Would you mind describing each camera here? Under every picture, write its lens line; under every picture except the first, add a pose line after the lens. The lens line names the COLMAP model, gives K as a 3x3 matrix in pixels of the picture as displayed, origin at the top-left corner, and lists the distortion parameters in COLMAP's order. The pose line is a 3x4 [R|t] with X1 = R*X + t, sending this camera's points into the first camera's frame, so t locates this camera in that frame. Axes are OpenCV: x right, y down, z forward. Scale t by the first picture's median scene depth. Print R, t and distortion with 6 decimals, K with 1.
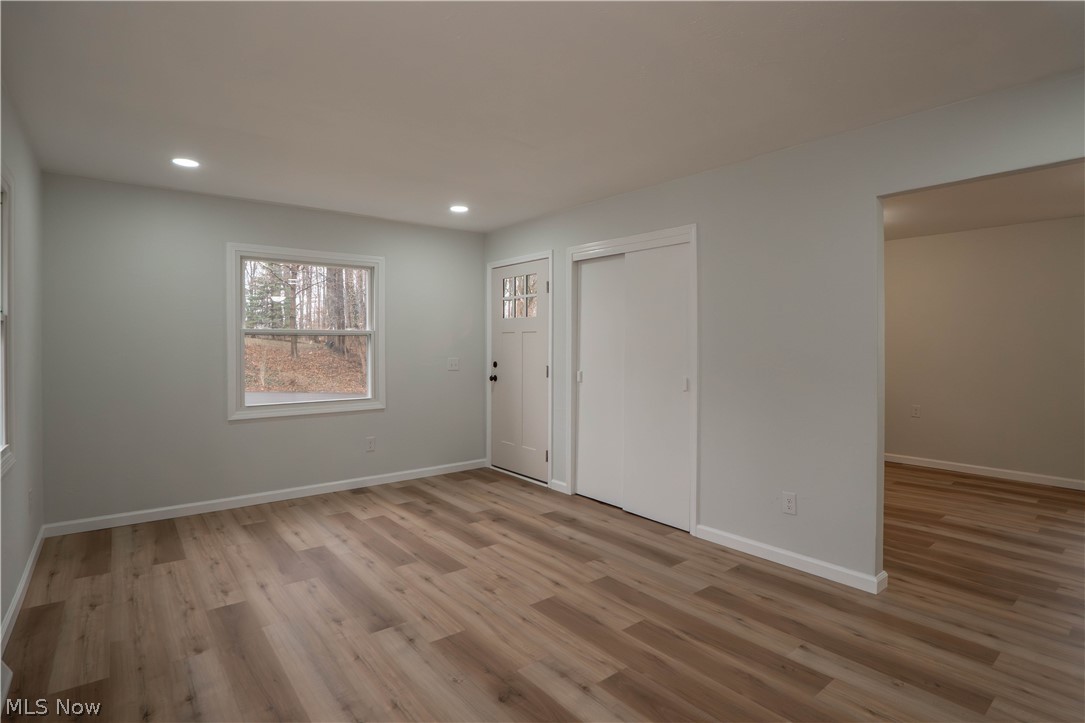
lens RADIAL K [[536.4, 0, 539.6], [0, 536.4, 367.8], [0, 0, 1]] dist [-0.028259, 0.000567]
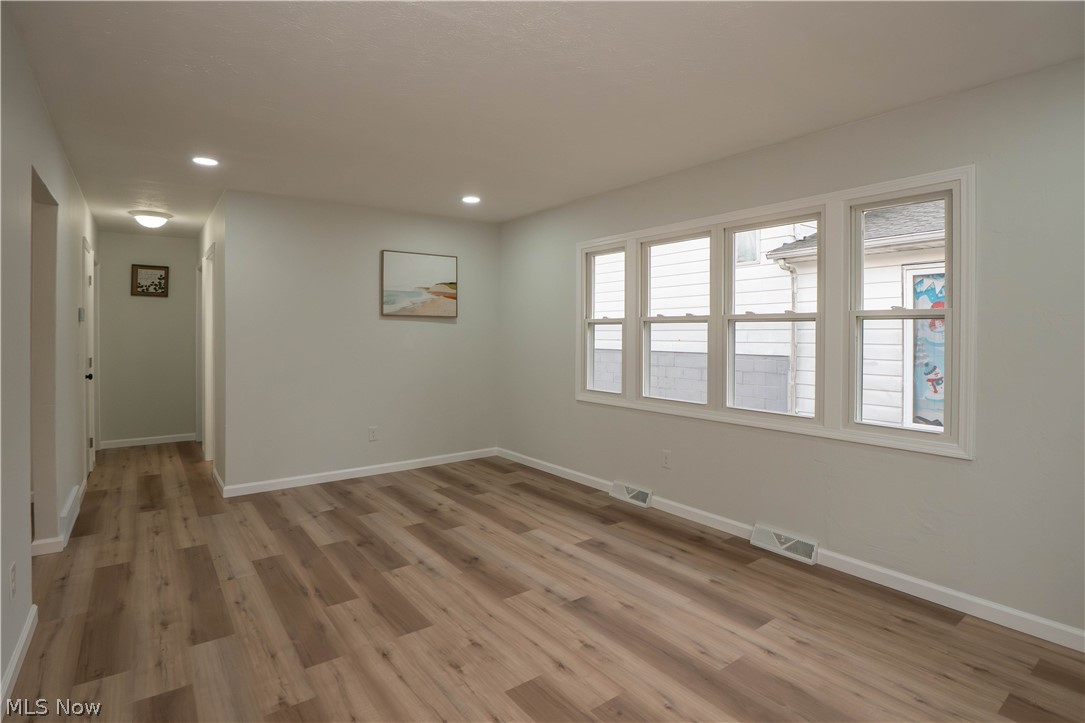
lens RADIAL K [[545.5, 0, 521.4], [0, 545.5, 328.7], [0, 0, 1]] dist [-0.025045, 0.001013]
pose [[-0.997896, -0.002576, 0.064778, -0.212051], [-0.000528, 0.999500, 0.031623, -0.080226], [-0.064827, 0.031523, -0.997399, 1.775975]]
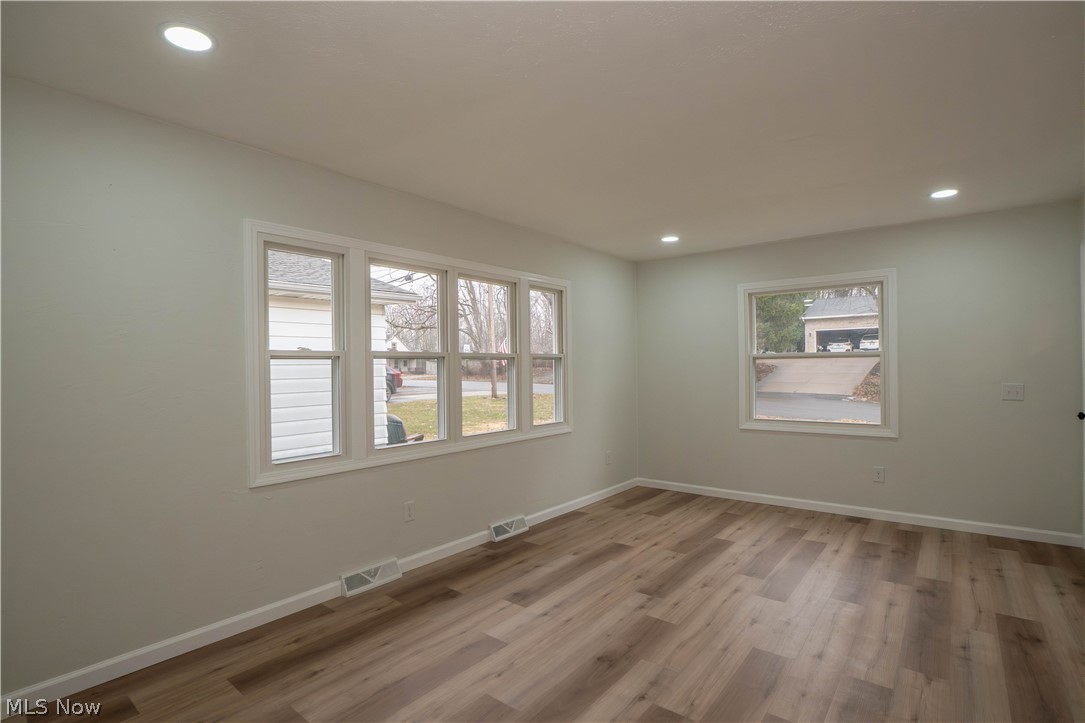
lens RADIAL K [[536.4, 0, 539.6], [0, 536.4, 367.8], [0, 0, 1]] dist [-0.028259, 0.000567]
pose [[0.216674, -0.000299, -0.976244, 0.764057], [-0.027033, 0.999615, -0.006306, -0.030734], [0.975870, 0.027757, 0.216582, 0.390641]]
